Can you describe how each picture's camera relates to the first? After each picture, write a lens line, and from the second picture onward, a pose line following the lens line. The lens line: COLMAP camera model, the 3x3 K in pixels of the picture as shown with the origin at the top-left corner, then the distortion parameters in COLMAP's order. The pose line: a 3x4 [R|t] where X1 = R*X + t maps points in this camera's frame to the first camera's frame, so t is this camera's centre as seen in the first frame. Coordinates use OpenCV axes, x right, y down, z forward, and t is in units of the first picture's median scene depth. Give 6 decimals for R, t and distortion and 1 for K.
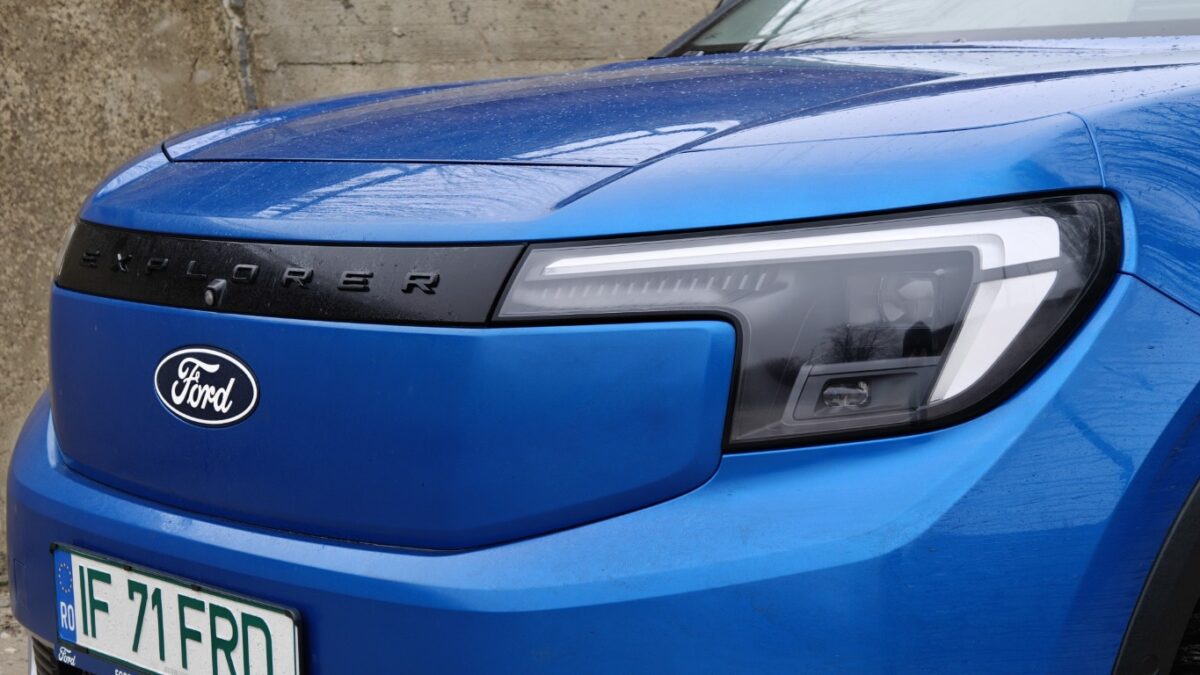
lens RADIAL K [[2475.5, 0, 600.0], [0, 2475.5, 337.5], [0, 0, 1]] dist [0.077752, 0.067343]
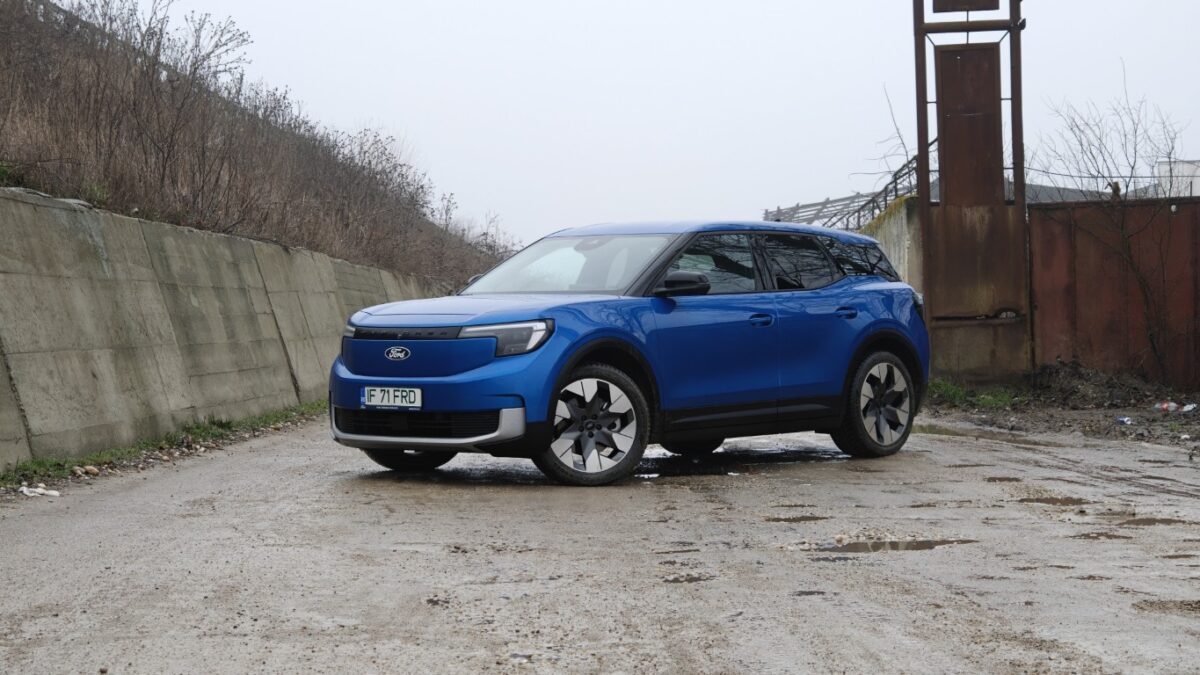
lens RADIAL K [[2475.5, 0, 600.0], [0, 2475.5, 337.5], [0, 0, 1]] dist [0.077752, 0.067343]
pose [[0.985381, 0.014545, 0.169743, -0.685803], [0.000076, 0.996311, -0.085815, 0.483380], [-0.170365, 0.084573, 0.981745, -4.769460]]
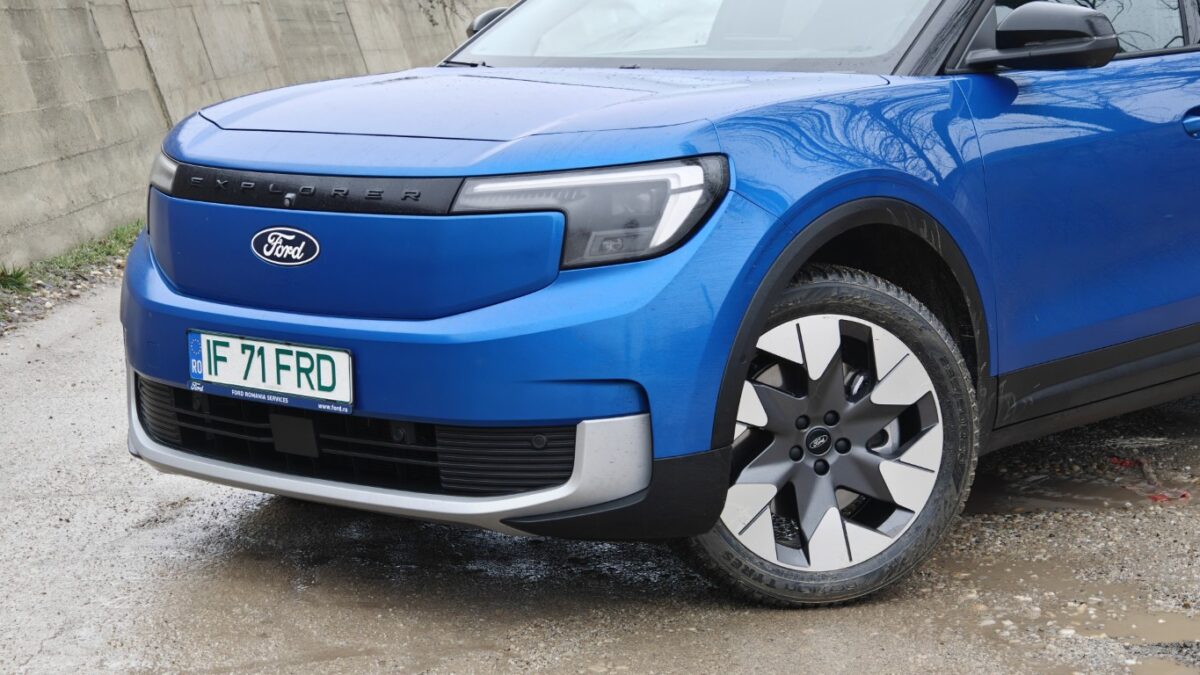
lens RADIAL K [[2475.5, 0, 600.0], [0, 2475.5, 337.5], [0, 0, 1]] dist [0.077752, 0.067343]
pose [[0.984563, -0.014196, 0.174452, -0.270318], [0.007068, 0.999117, 0.041413, 0.012447], [-0.174886, -0.039541, 0.983794, -1.081051]]
